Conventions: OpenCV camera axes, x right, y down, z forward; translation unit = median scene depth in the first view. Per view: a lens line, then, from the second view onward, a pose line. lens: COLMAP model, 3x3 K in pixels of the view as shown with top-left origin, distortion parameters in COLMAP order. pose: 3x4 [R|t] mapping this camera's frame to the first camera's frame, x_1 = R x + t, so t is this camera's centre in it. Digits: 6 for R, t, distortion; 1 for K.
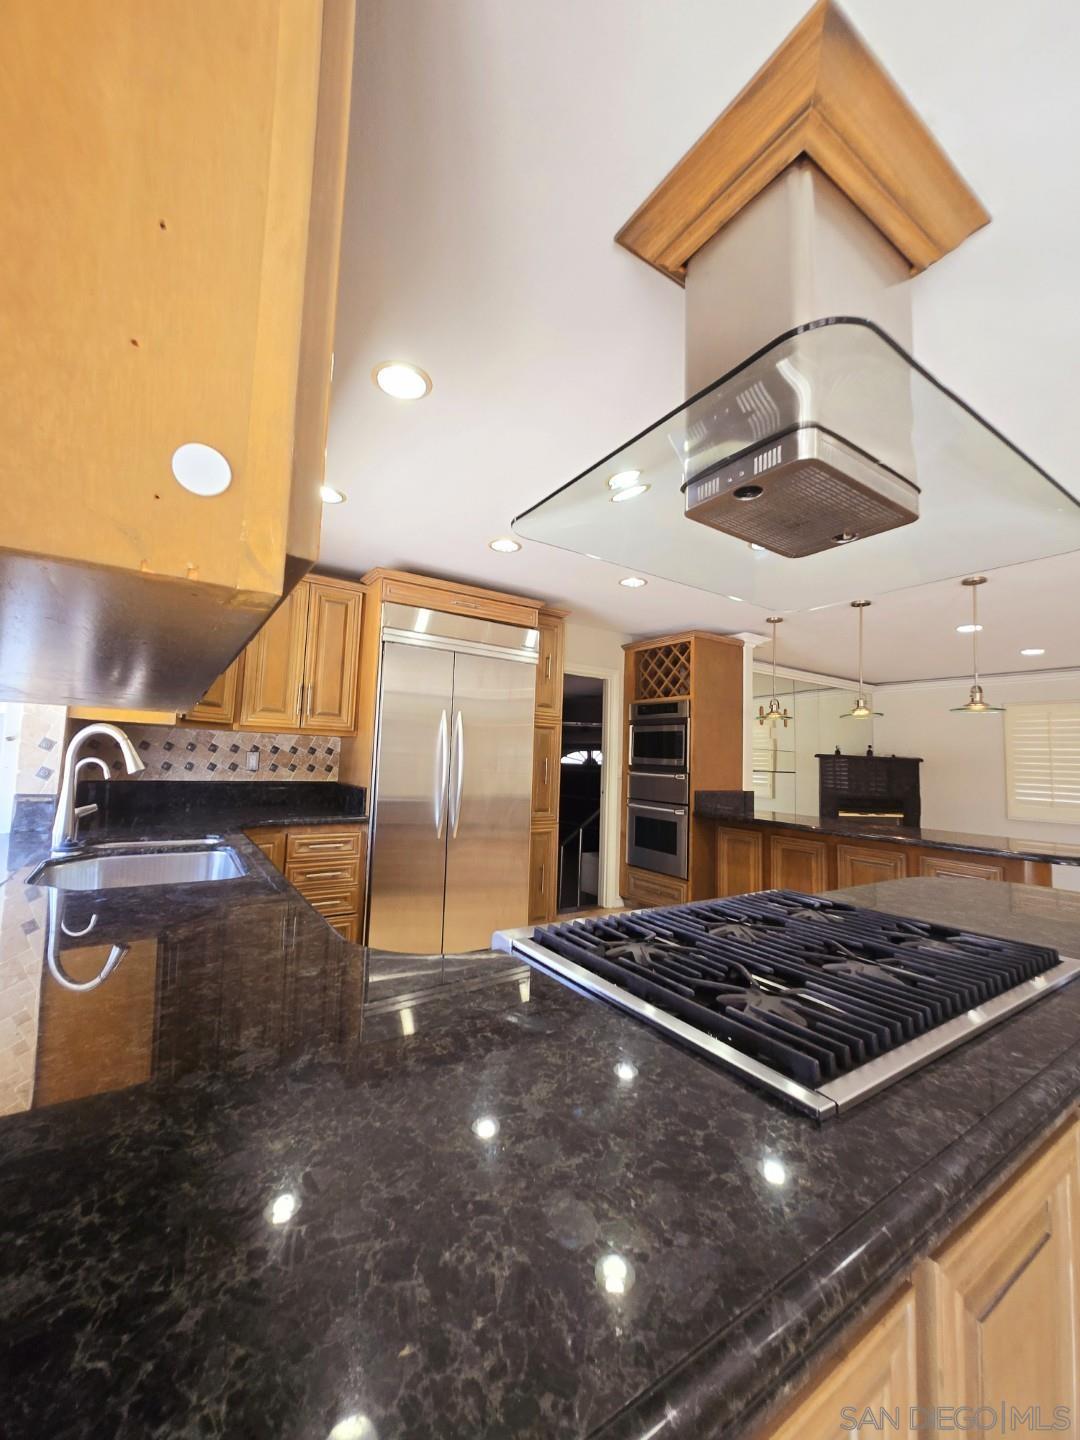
lens RADIAL K [[568.1, 0, 540.0], [0, 568.1, 720.0], [0, 0, 1]] dist [0.000742, -0.000134]
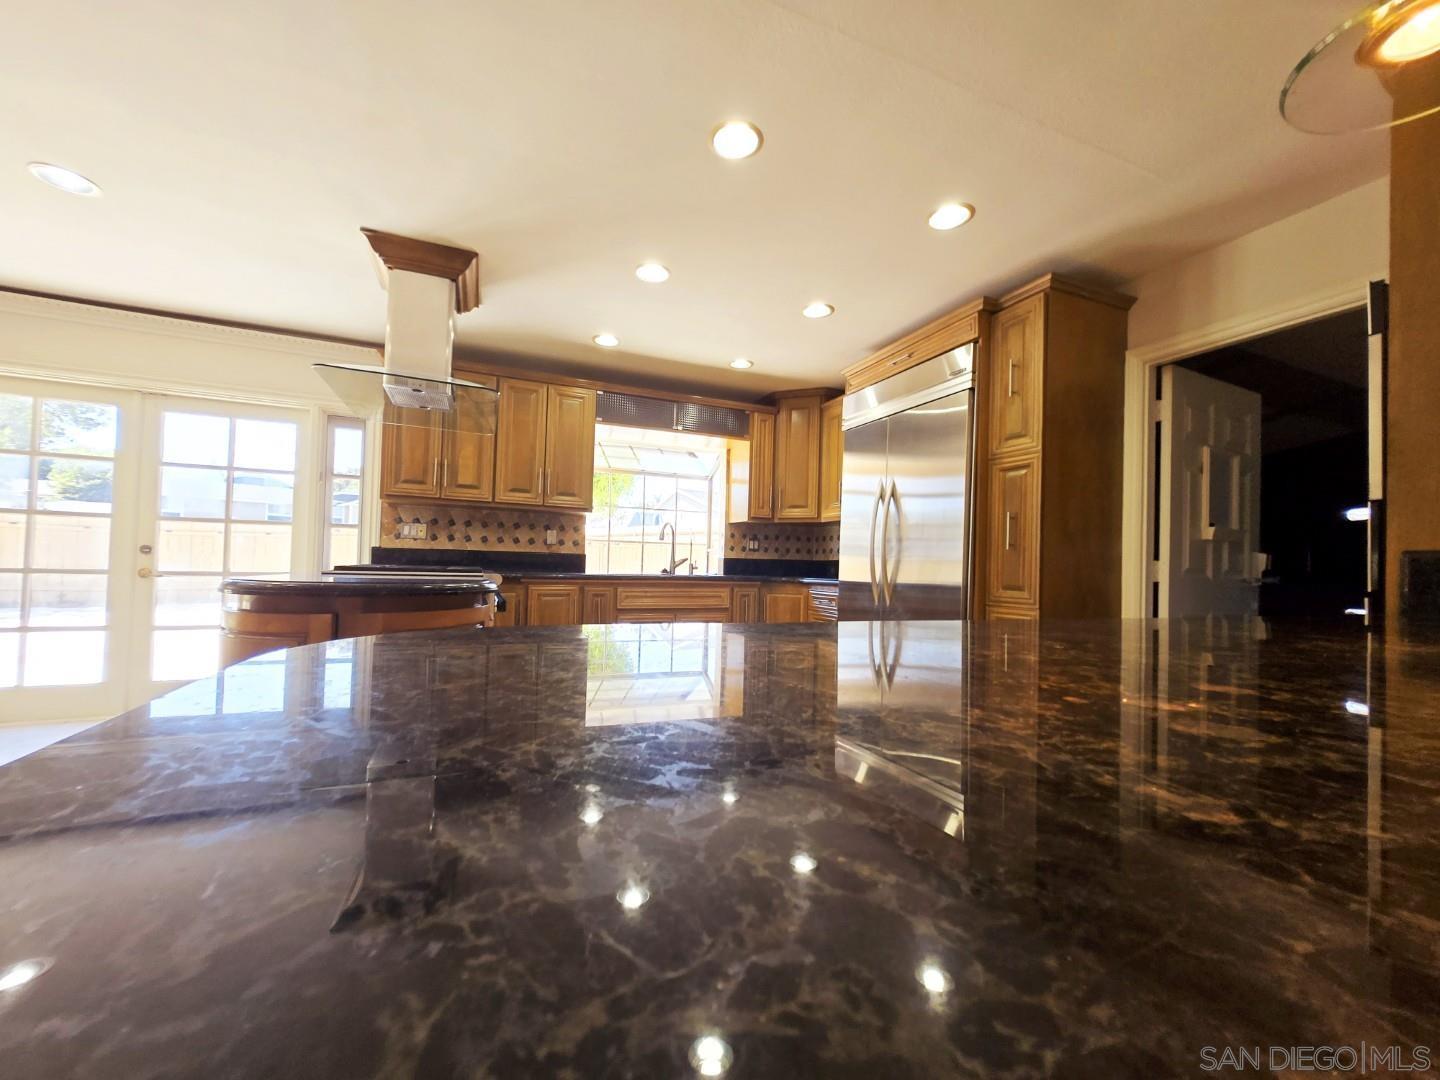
lens RADIAL K [[564.8, 0, 712.2], [0, 564.8, 558.6], [0, 0, 1]] dist [0.000890, -0.000004]
pose [[-0.185020, -0.052429, -0.981335, 0.815182], [0.044257, 0.997118, -0.061617, 0.163601], [0.981738, -0.054831, -0.182166, 0.838812]]
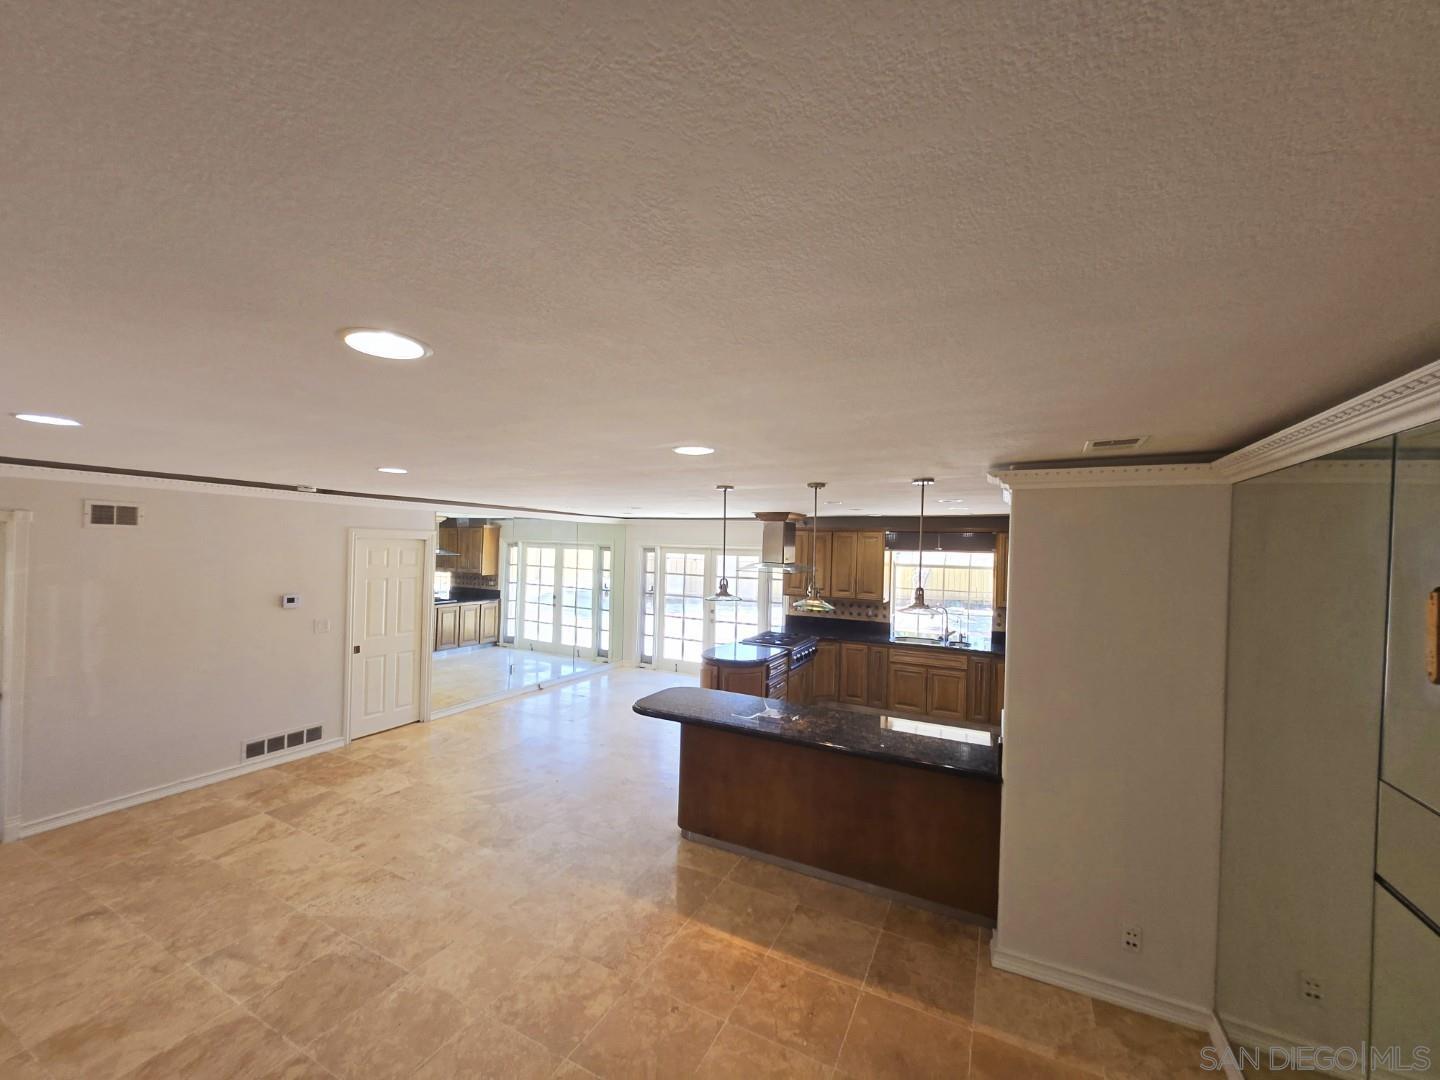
lens RADIAL K [[568.1, 0, 708.4], [0, 568.1, 549.9], [0, 0, 1]] dist [0.000742, -0.000134]
pose [[-0.872305, -0.050305, -0.486368, 1.254906], [-0.014598, 0.996930, -0.076931, -0.031511], [0.488745, -0.060007, -0.870361, 1.837902]]
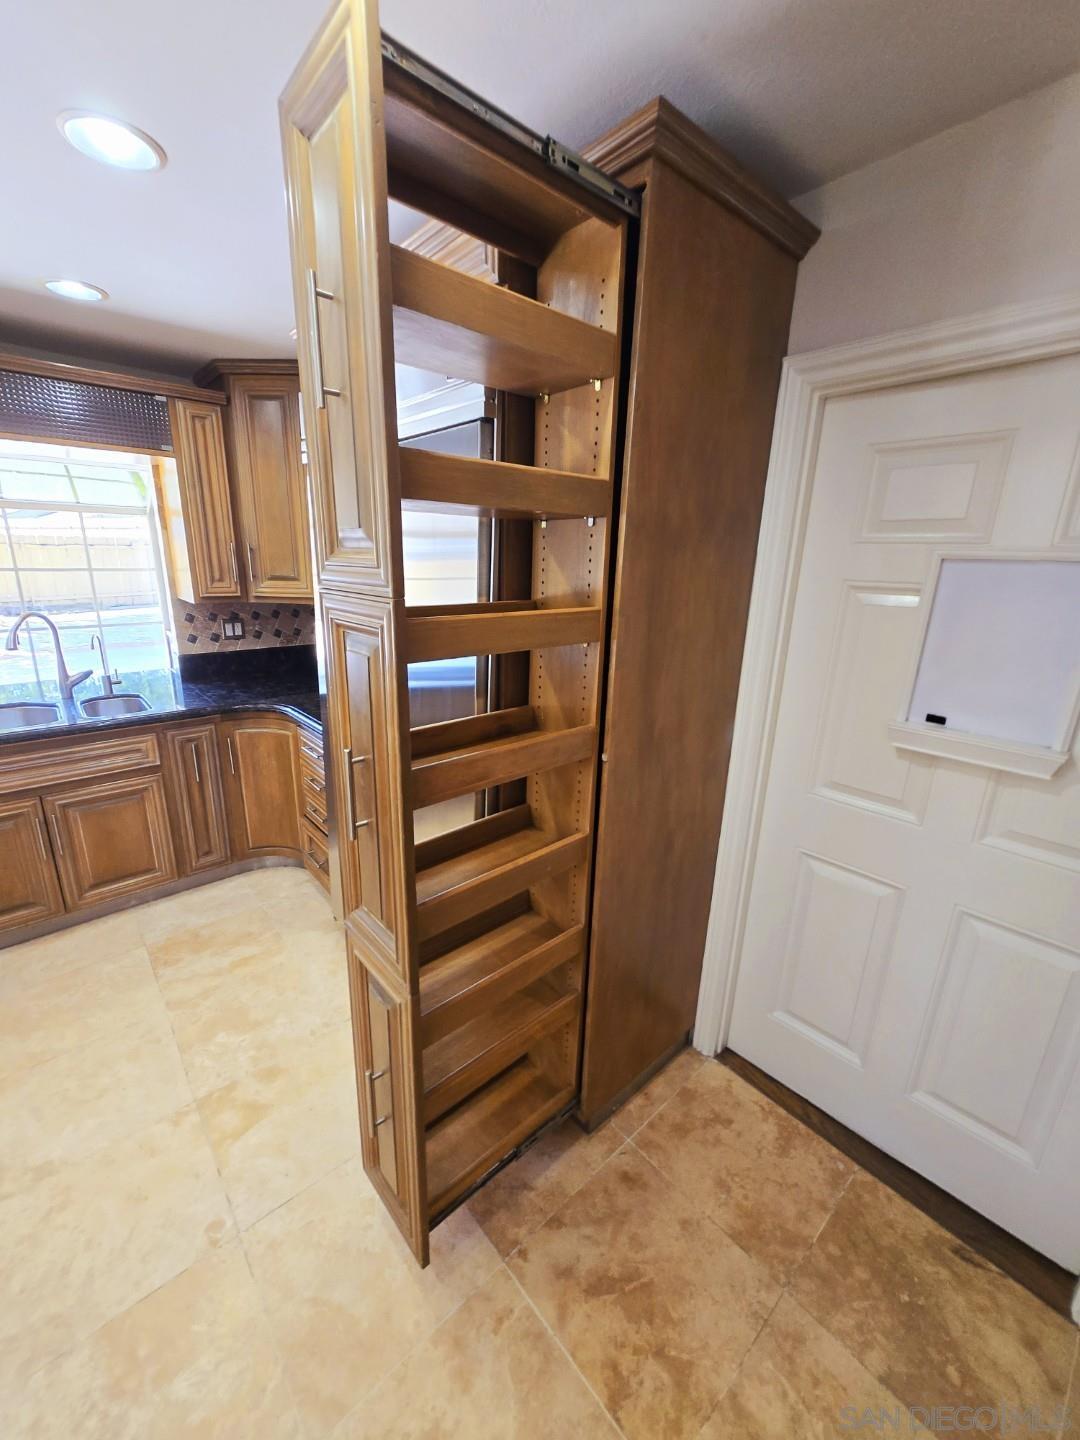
lens RADIAL K [[563.5, 0, 523.4], [0, 563.5, 715.9], [0, 0, 1]] dist [0.000084, -0.000137]
pose [[0.117078, 0.240962, -0.963447, 0.367046], [0.056711, 0.966914, 0.248720, -0.014403], [0.991502, -0.083757, 0.099539, 1.038547]]
